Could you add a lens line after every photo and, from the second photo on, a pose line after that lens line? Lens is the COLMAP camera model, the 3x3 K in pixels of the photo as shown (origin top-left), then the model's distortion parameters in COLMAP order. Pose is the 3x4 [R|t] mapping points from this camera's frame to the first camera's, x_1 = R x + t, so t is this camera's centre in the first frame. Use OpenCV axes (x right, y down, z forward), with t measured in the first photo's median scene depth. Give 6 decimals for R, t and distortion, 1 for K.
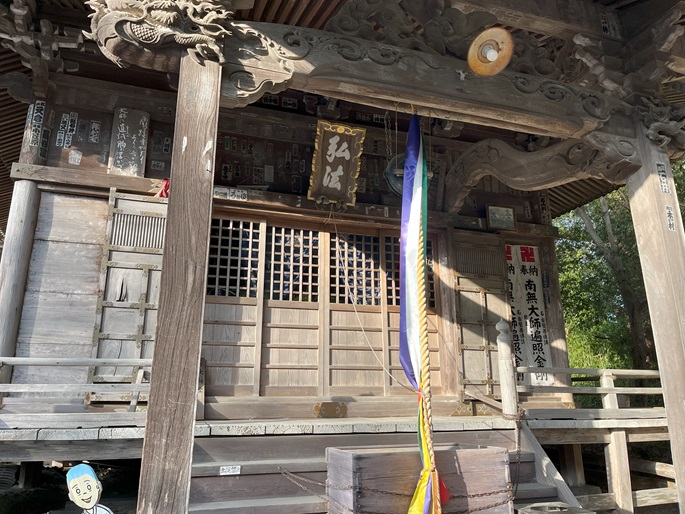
lens RADIAL K [[516.2, 0, 342.5], [0, 516.2, 257.0], [0, 0, 1]] dist [0.044780, -0.005531]
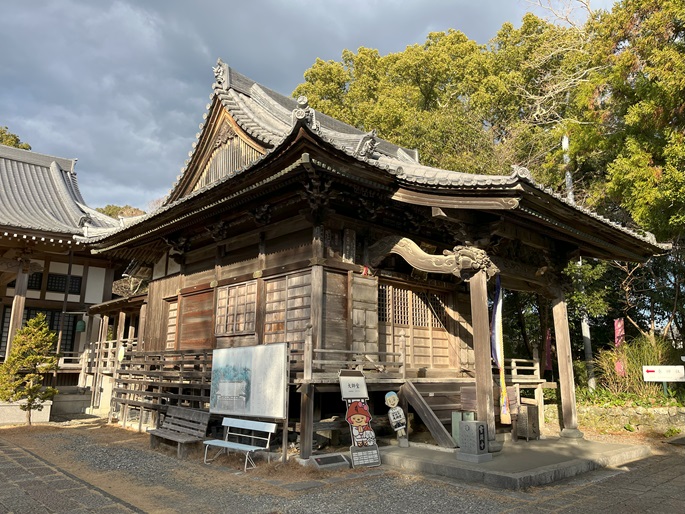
lens RADIAL K [[516.2, 0, 342.5], [0, 516.2, 257.0], [0, 0, 1]] dist [0.044780, -0.005531]
pose [[0.912442, 0.100990, 0.396549, -1.231357], [-0.123053, 0.991931, 0.030521, -0.232519], [-0.390267, -0.076645, 0.917506, -0.873024]]
